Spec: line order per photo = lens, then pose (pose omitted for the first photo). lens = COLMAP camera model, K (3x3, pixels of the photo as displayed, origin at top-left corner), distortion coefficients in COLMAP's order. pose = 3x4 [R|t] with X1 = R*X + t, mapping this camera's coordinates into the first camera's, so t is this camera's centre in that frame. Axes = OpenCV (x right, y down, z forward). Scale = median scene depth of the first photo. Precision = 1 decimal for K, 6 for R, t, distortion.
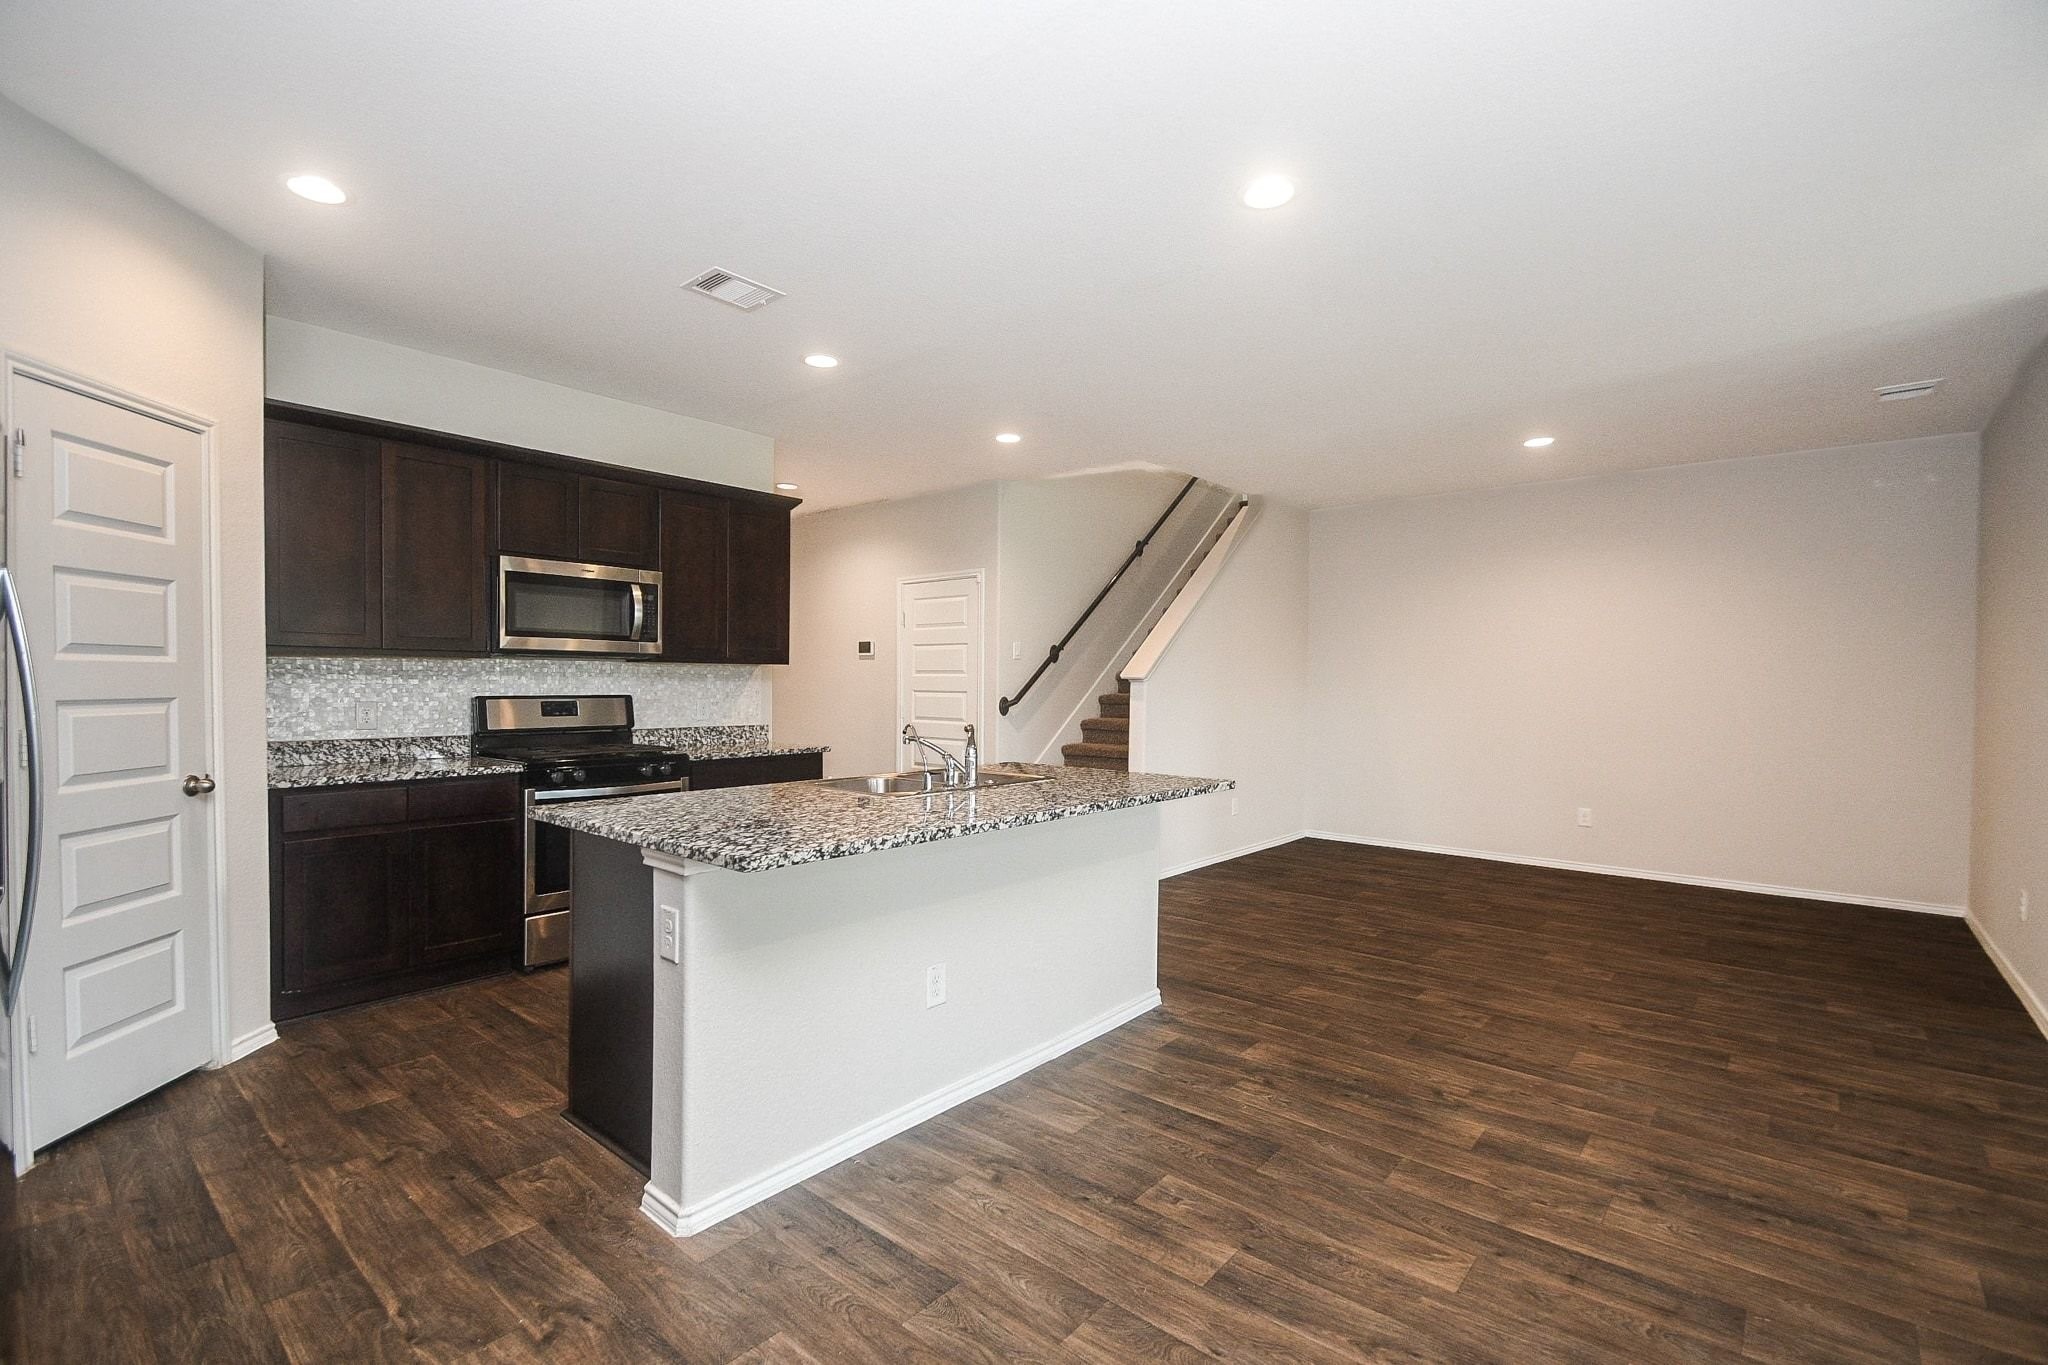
lens RADIAL K [[910.0, 0, 1003.2], [0, 910.0, 696.4], [0, 0, 1]] dist [-0.013226, -0.000475]
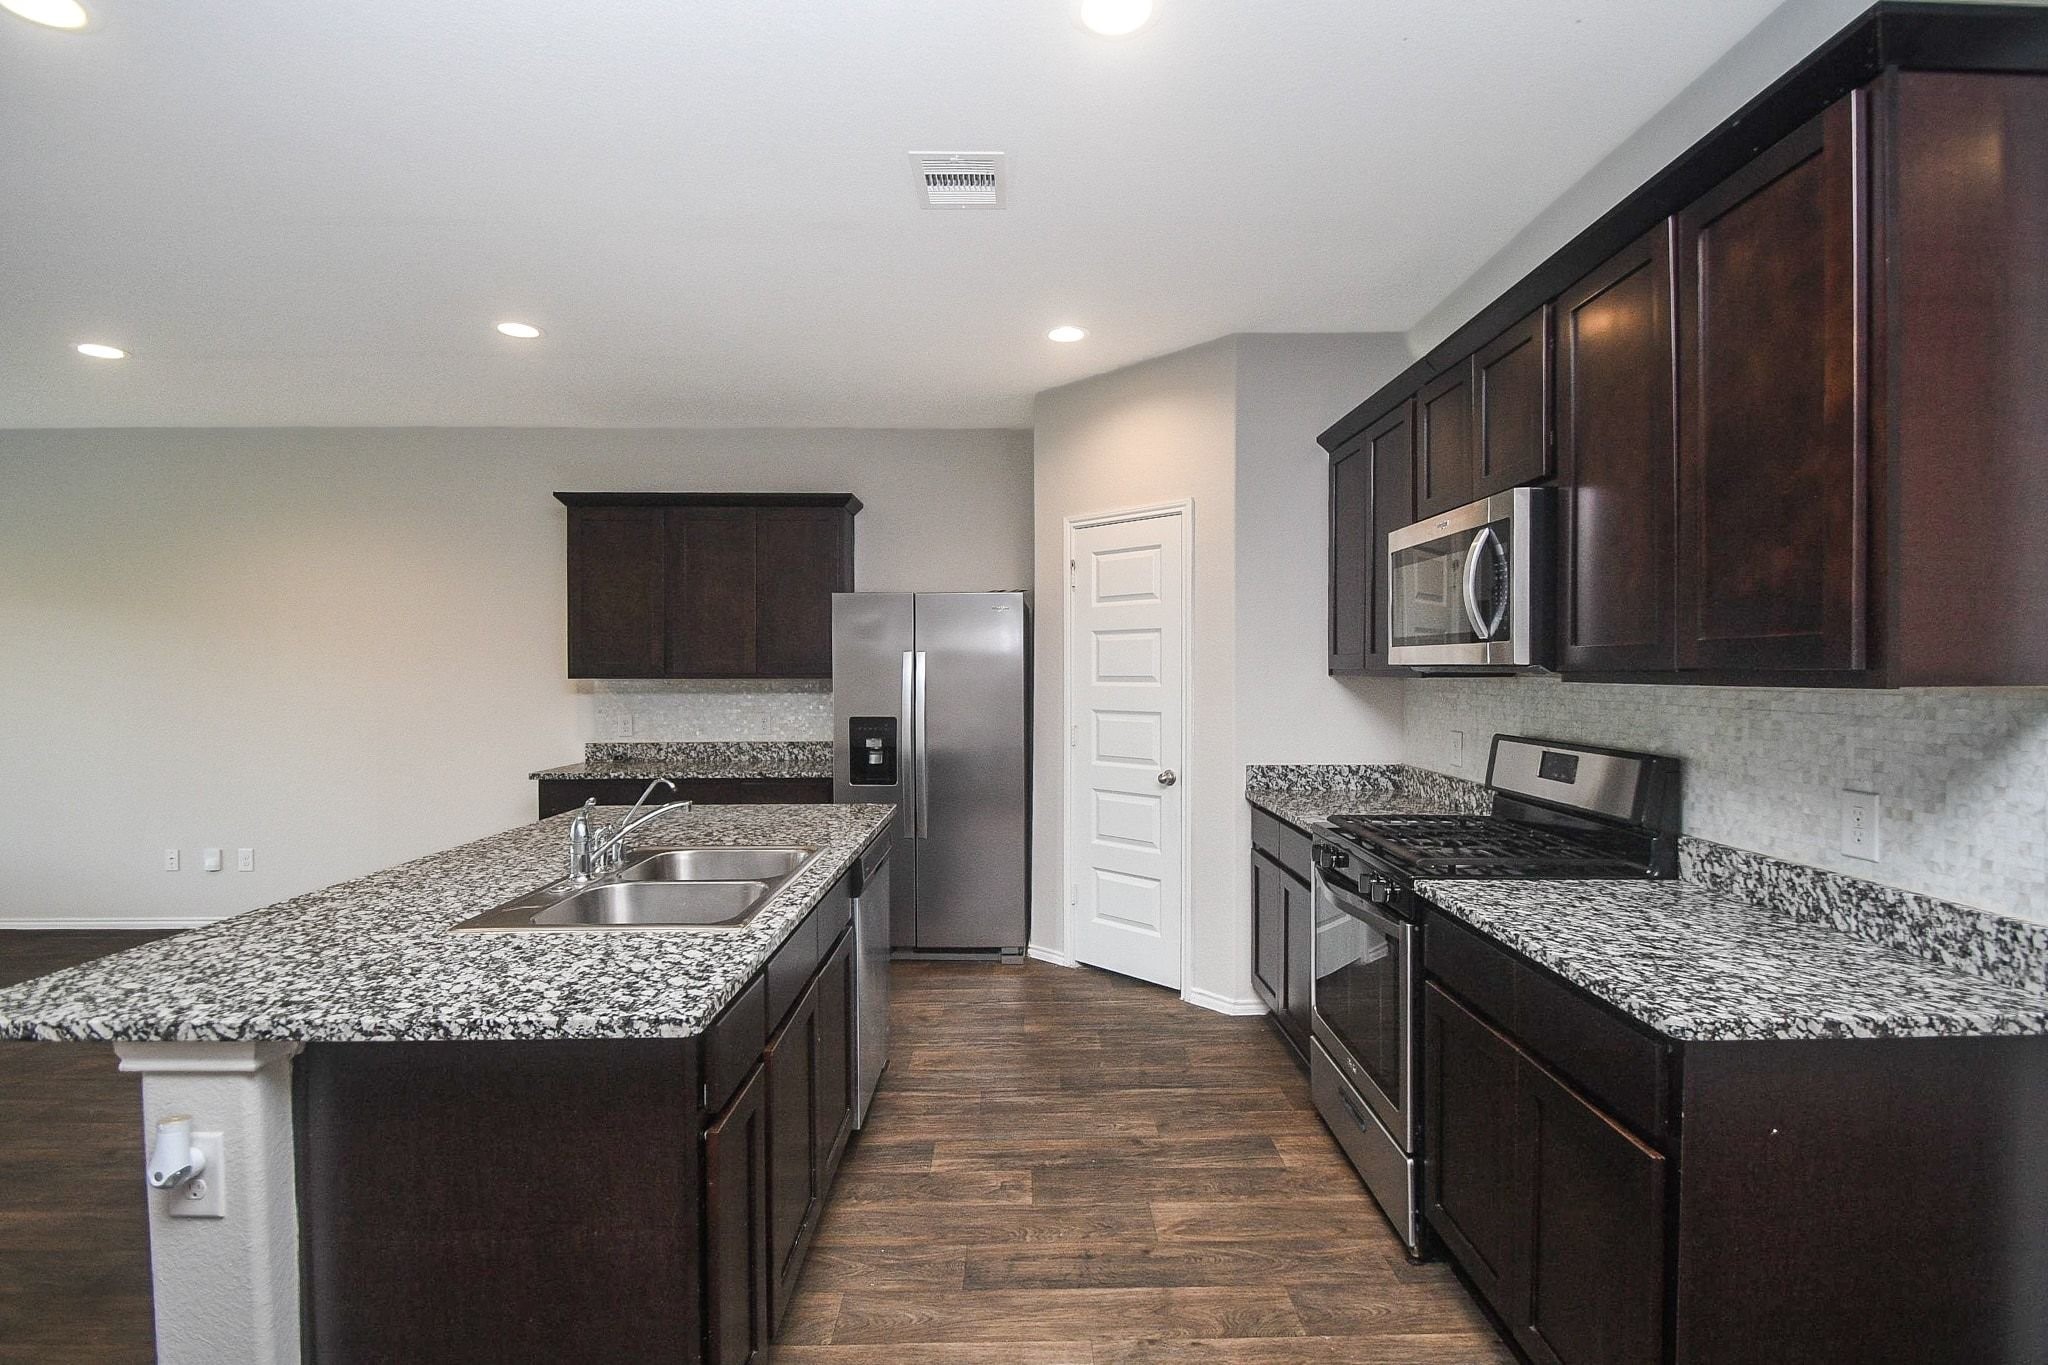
lens RADIAL K [[951.8, 0, 1024.0], [0, 951.8, 682.5], [0, 0, 1]] dist [0.019140, -0.017712]
pose [[-0.740792, 0.009518, -0.671667, 0.138983], [-0.010714, 0.999605, 0.025981, -0.048373], [0.671649, 0.026443, -0.740397, 1.189840]]
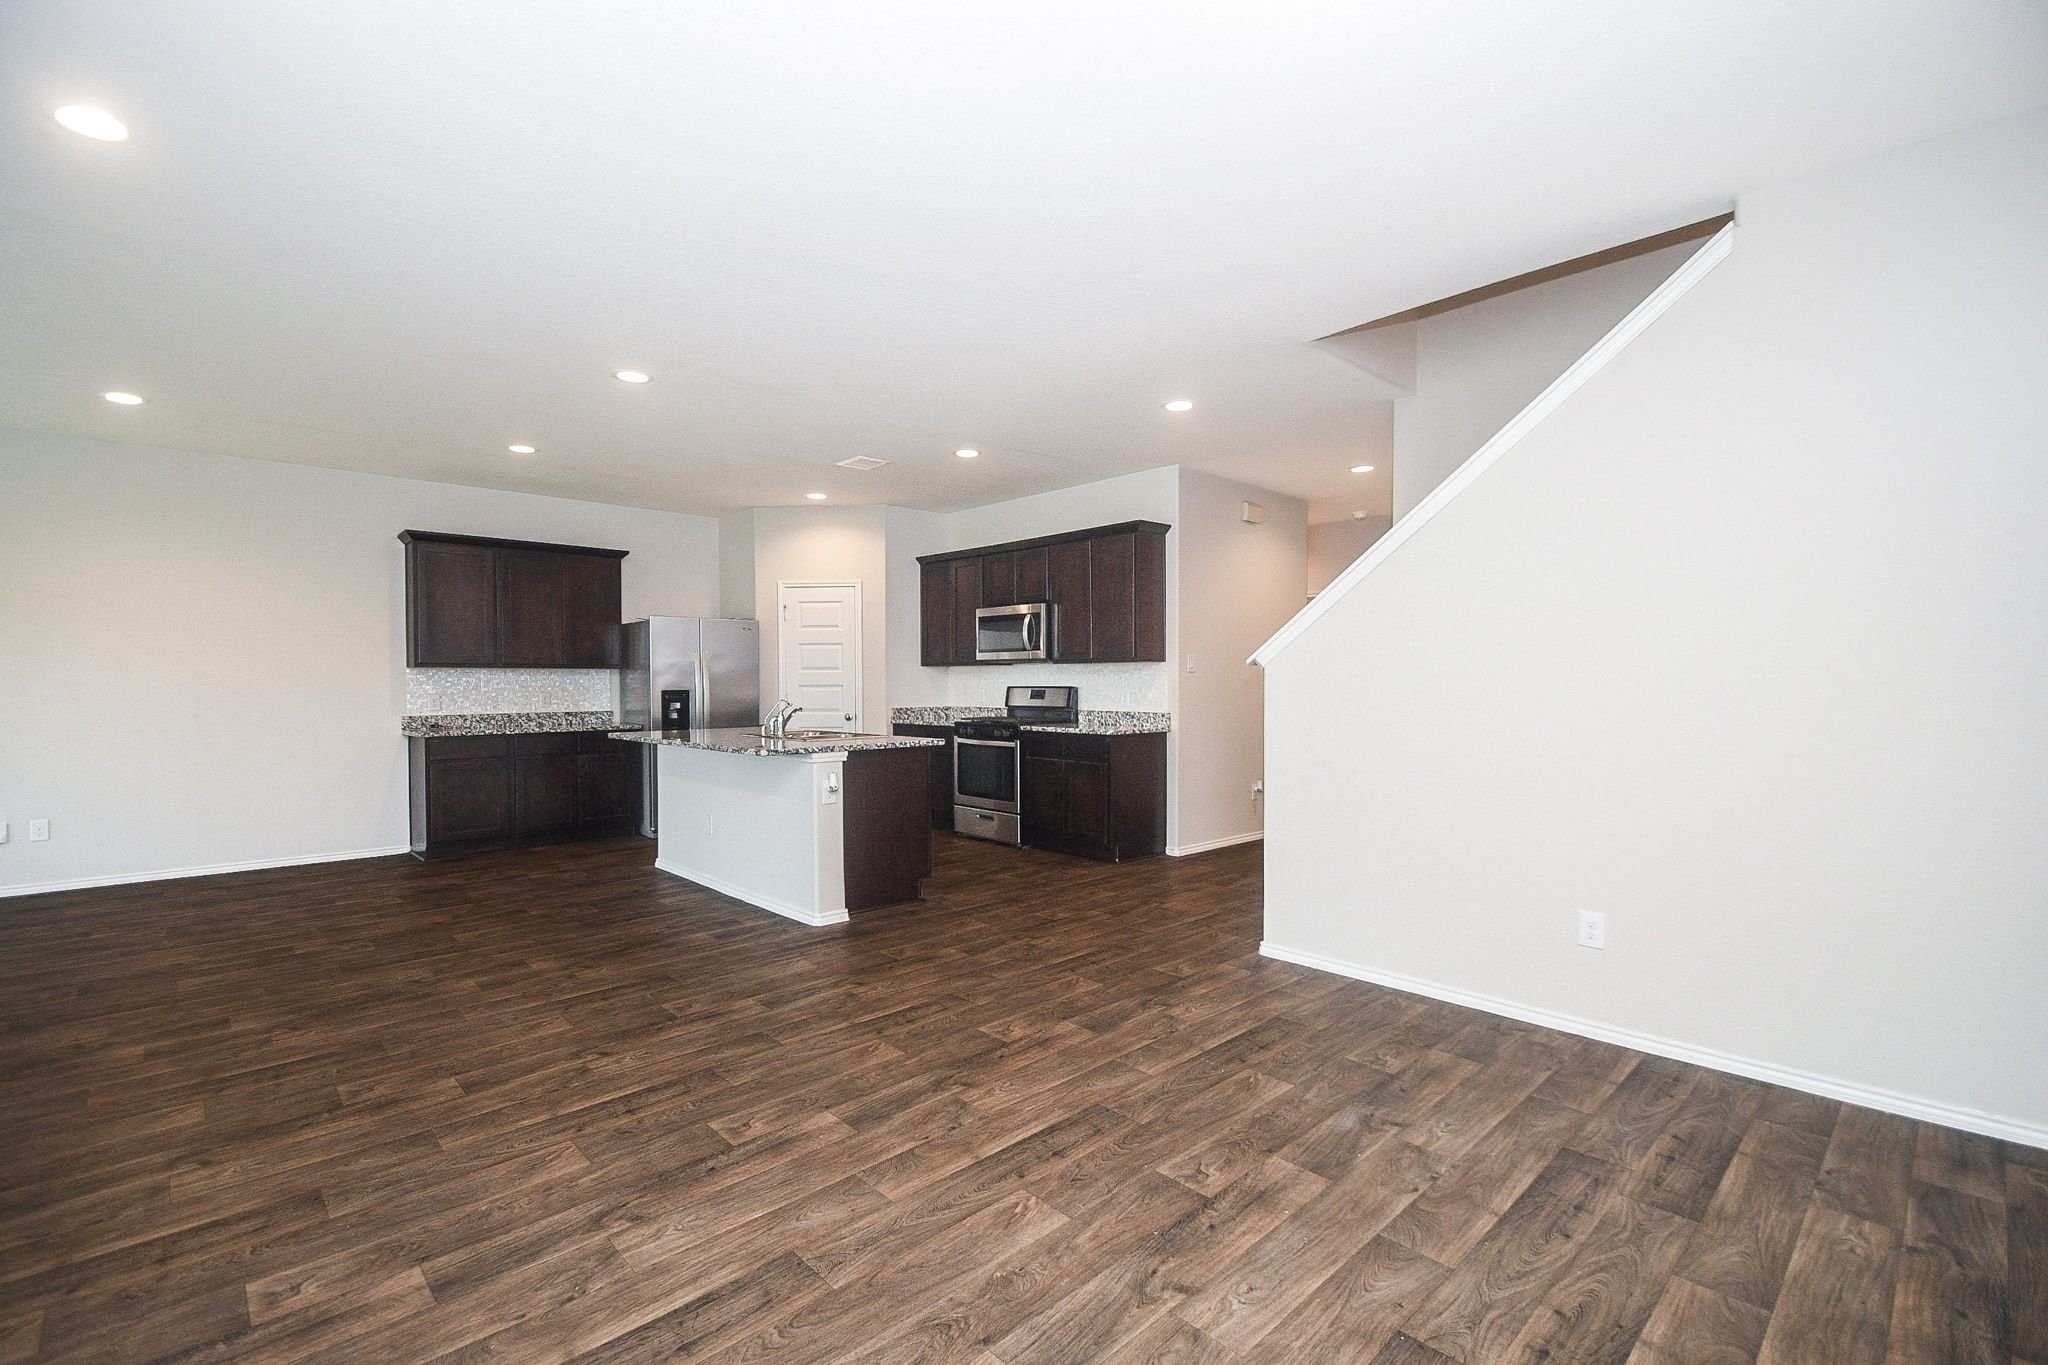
lens RADIAL K [[901.4, 0, 1002.1], [0, 901.4, 686.3], [0, 0, 1]] dist [0.020187, -0.014002]
pose [[-0.101477, 0.001075, -0.994837, 1.101063], [-0.013619, 0.999904, 0.002469, -0.003925], [0.994745, 0.013799, -0.101453, 1.082743]]
